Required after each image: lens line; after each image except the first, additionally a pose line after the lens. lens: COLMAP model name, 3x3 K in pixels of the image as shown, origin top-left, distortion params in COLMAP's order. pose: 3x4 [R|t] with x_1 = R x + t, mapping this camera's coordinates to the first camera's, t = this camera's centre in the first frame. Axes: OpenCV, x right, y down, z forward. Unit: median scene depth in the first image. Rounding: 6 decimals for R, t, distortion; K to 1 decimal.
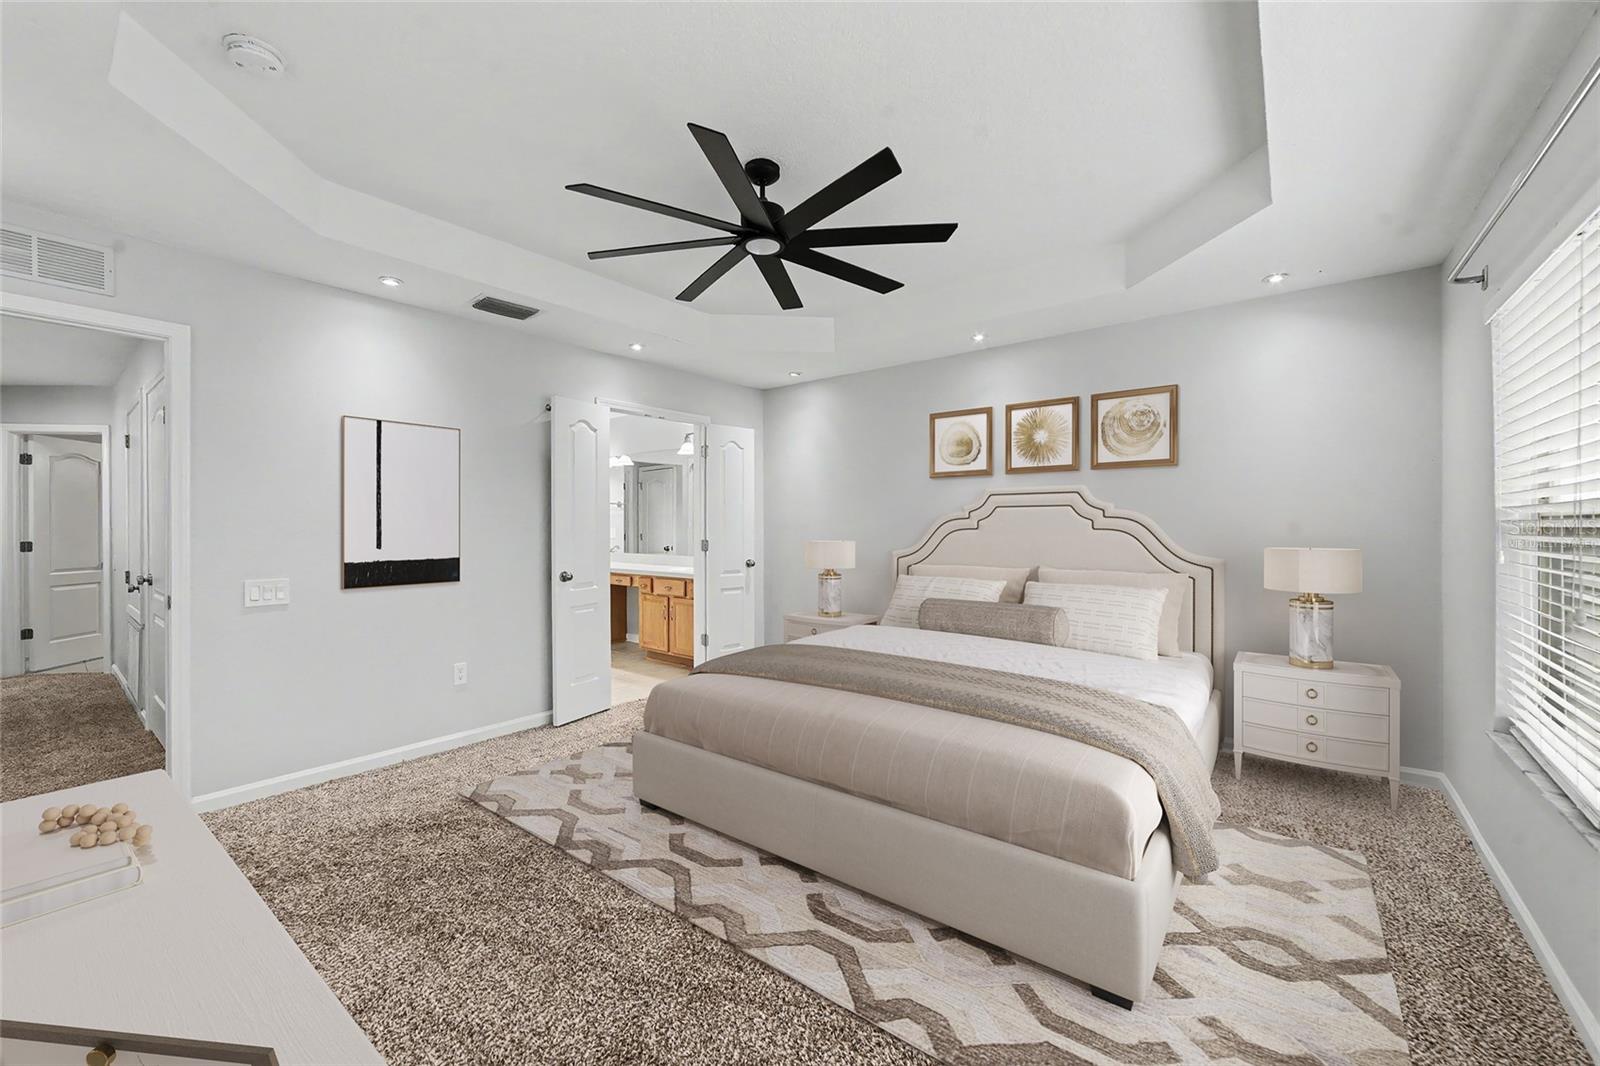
lens RADIAL K [[628.0, 0, 795.3], [0, 628.0, 541.5], [0, 0, 1]] dist [-0.018460, 0.000201]
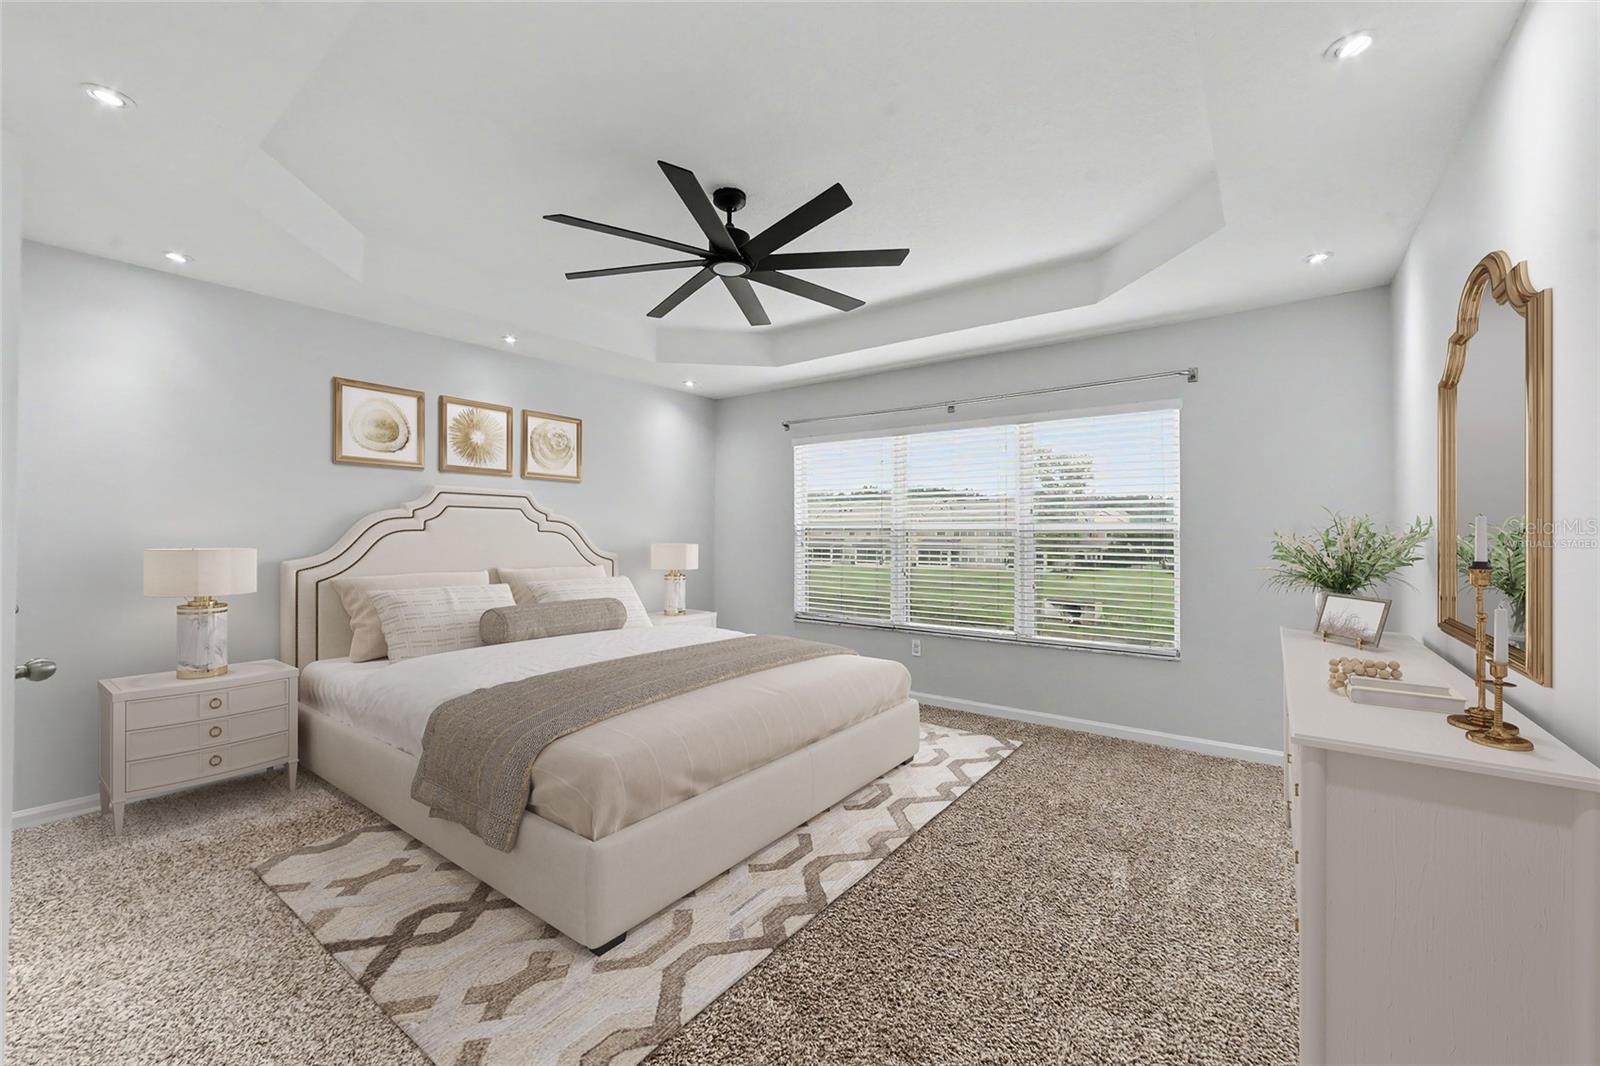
lens RADIAL K [[630.8, 0, 804.7], [0, 630.8, 514.6], [0, 0, 1]] dist [-0.006723, 0.000007]
pose [[-0.022930, 0.030436, 0.999274, -0.654392], [0.011123, 0.999482, -0.030187, -0.010893], [-0.999675, 0.010423, -0.023256, 0.545399]]
